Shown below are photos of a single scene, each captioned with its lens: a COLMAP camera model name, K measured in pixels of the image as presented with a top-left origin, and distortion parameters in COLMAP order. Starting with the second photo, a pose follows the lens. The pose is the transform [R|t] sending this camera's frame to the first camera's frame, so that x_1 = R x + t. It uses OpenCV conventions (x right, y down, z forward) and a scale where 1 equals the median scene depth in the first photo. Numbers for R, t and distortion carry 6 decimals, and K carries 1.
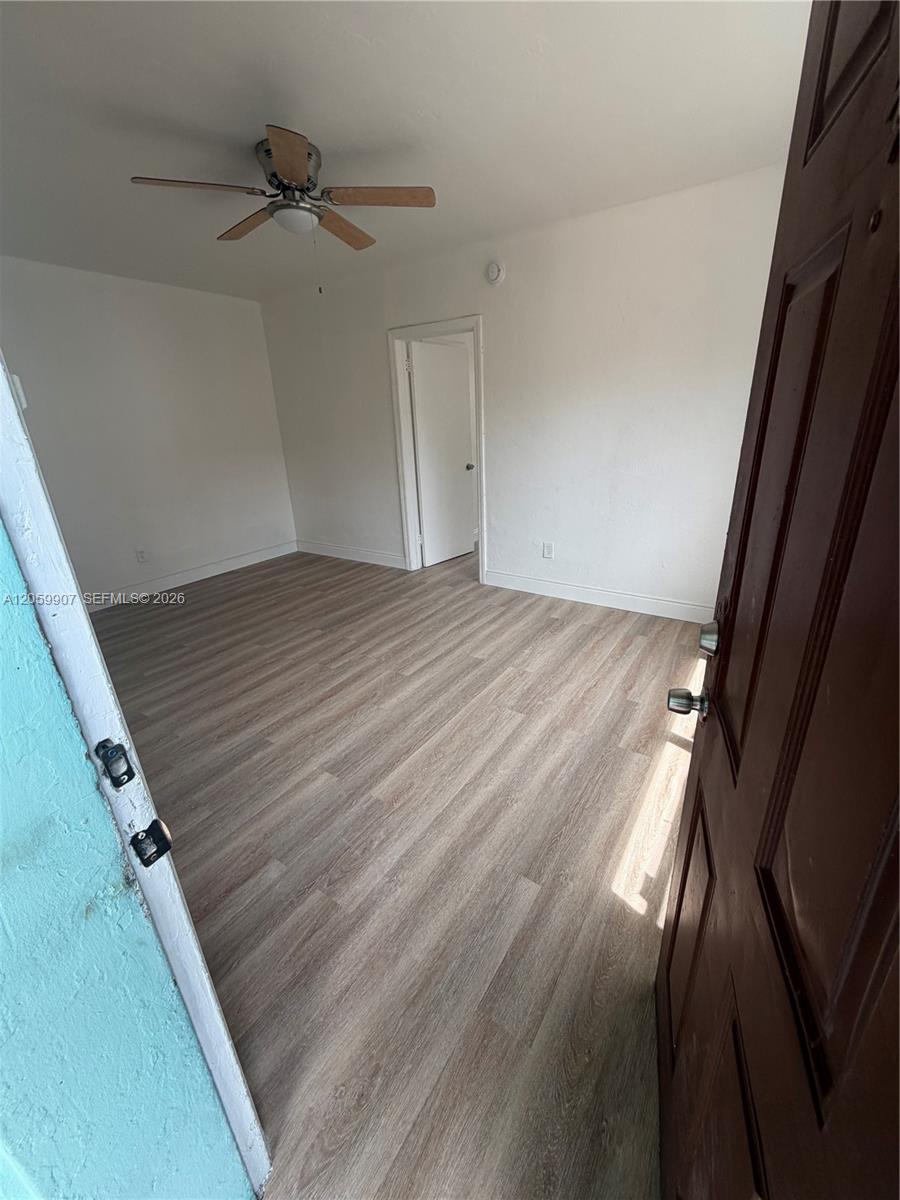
lens RADIAL K [[481.2, 0, 451.4], [0, 481.2, 595.8], [0, 0, 1]] dist [0.003515, -0.000801]
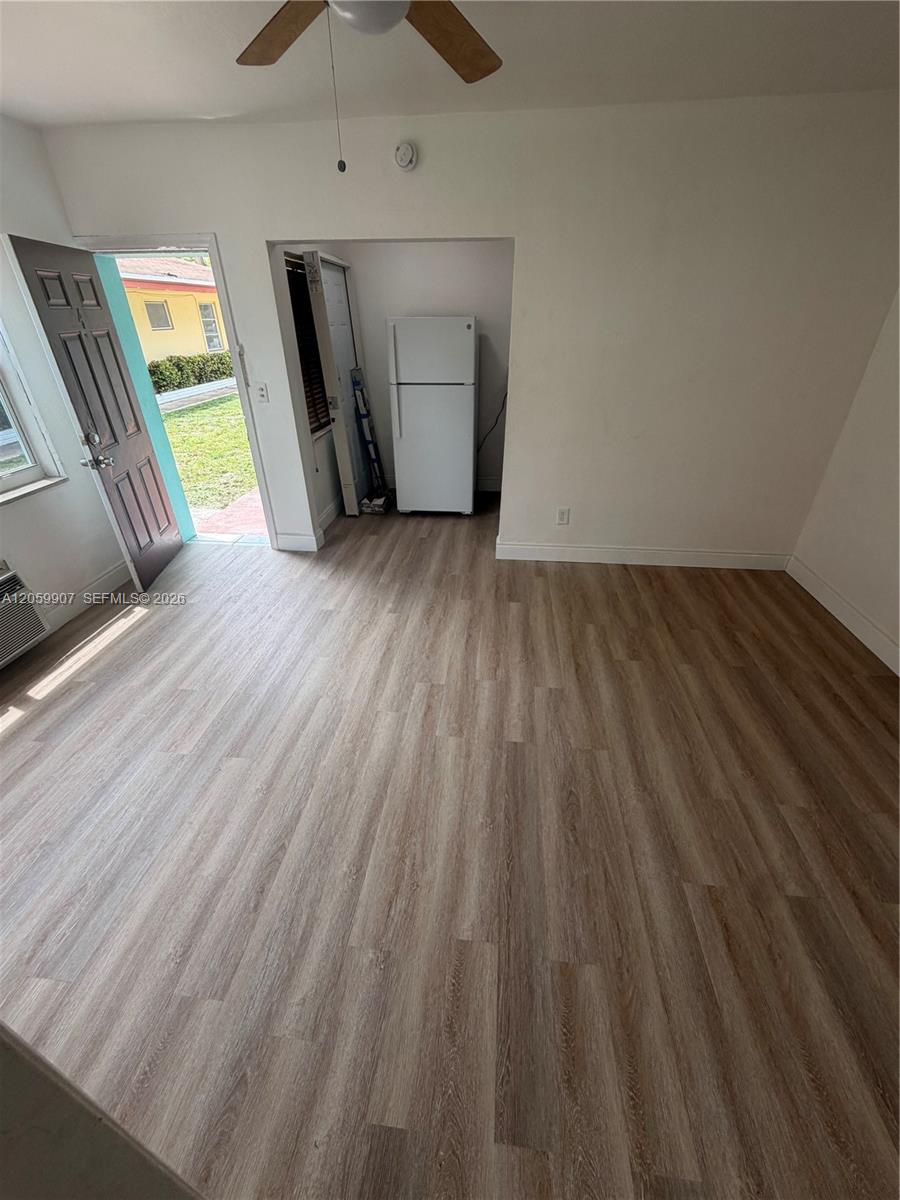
lens RADIAL K [[481.2, 0, 448.0], [0, 481.2, 598.3], [0, 0, 1]] dist [0.003515, -0.000801]
pose [[-0.883846, 0.275404, -0.378113, -0.016487], [-0.126043, 0.638208, 0.759476, -0.644412], [0.450477, 0.718918, -0.529365, 1.482535]]
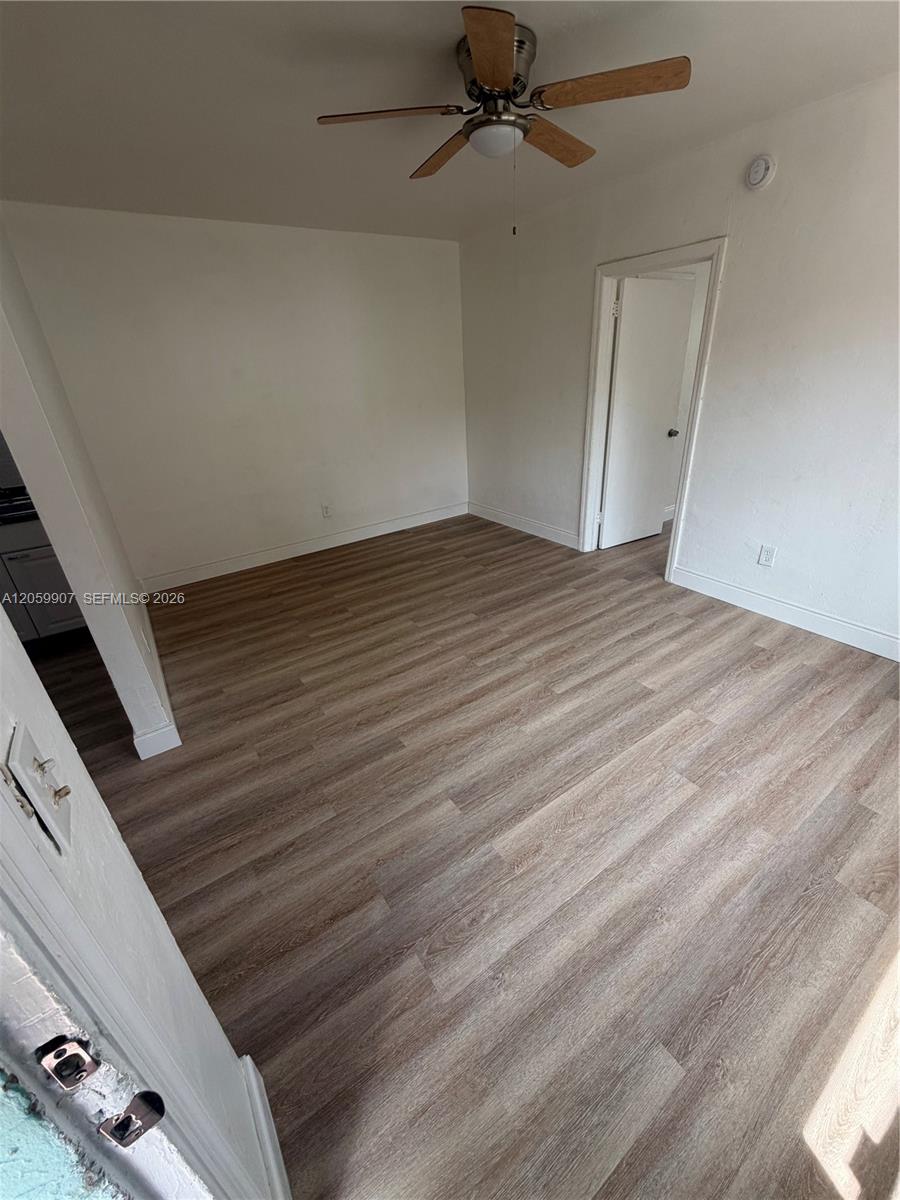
lens RADIAL K [[481.2, 0, 450.6], [0, 481.2, 596.4], [0, 0, 1]] dist [0.003515, -0.000801]
pose [[0.931692, 0.150542, -0.330587, -0.010254], [-0.112730, 0.984975, 0.130829, -0.105715], [0.345315, -0.084625, 0.934664, 0.131966]]
